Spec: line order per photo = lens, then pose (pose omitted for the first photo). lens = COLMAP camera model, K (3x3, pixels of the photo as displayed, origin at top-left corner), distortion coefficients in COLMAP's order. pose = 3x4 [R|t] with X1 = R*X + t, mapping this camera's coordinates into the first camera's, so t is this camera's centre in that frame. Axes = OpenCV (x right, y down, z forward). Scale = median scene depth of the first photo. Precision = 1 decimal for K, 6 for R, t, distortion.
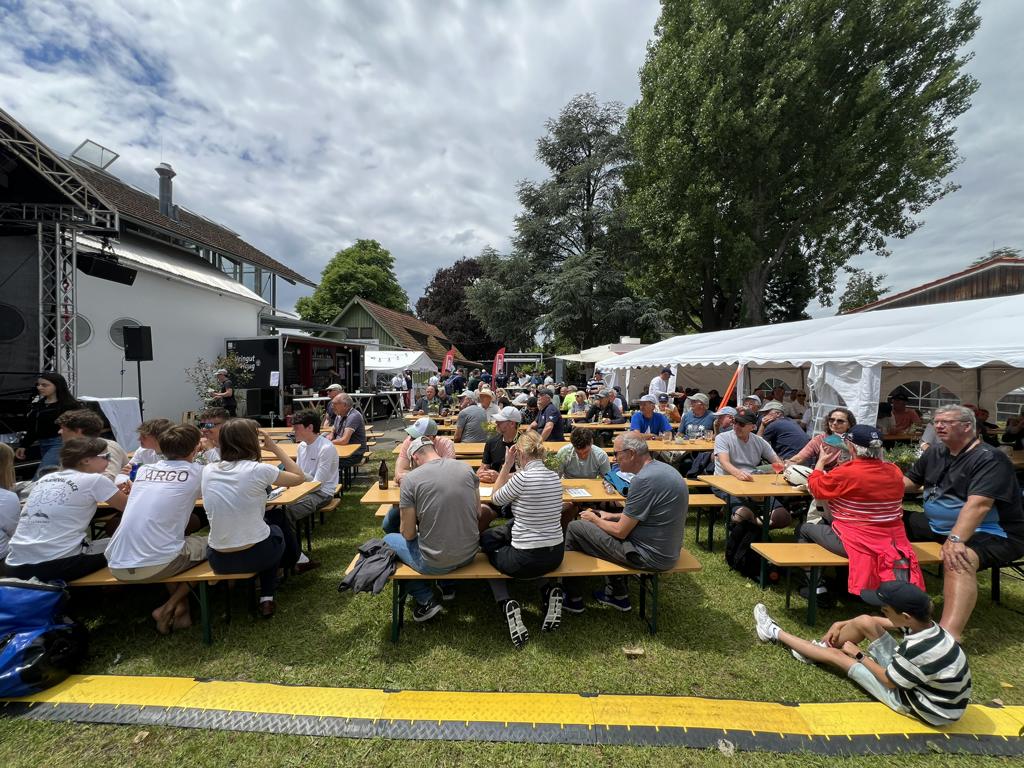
lens RADIAL K [[409.7, 0, 514.1], [0, 409.7, 380.9], [0, 0, 1]] dist [0.000104, 0.000219]
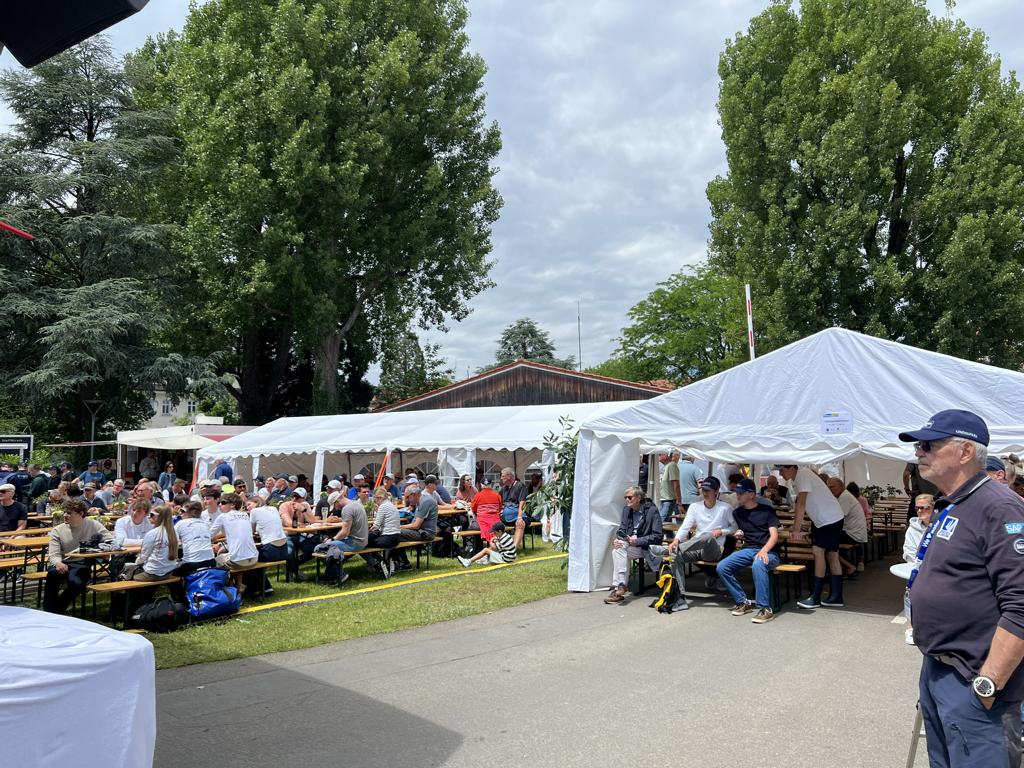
lens RADIAL K [[763.8, 0, 511.8], [0, 763.8, 384.1], [0, 0, 1]] dist [0.057243, -0.059561]
pose [[0.662233, 0.046270, 0.747868, -0.390904], [0.043399, 0.994047, -0.099931, 0.002830], [-0.748040, 0.098635, 0.656283, -0.339954]]
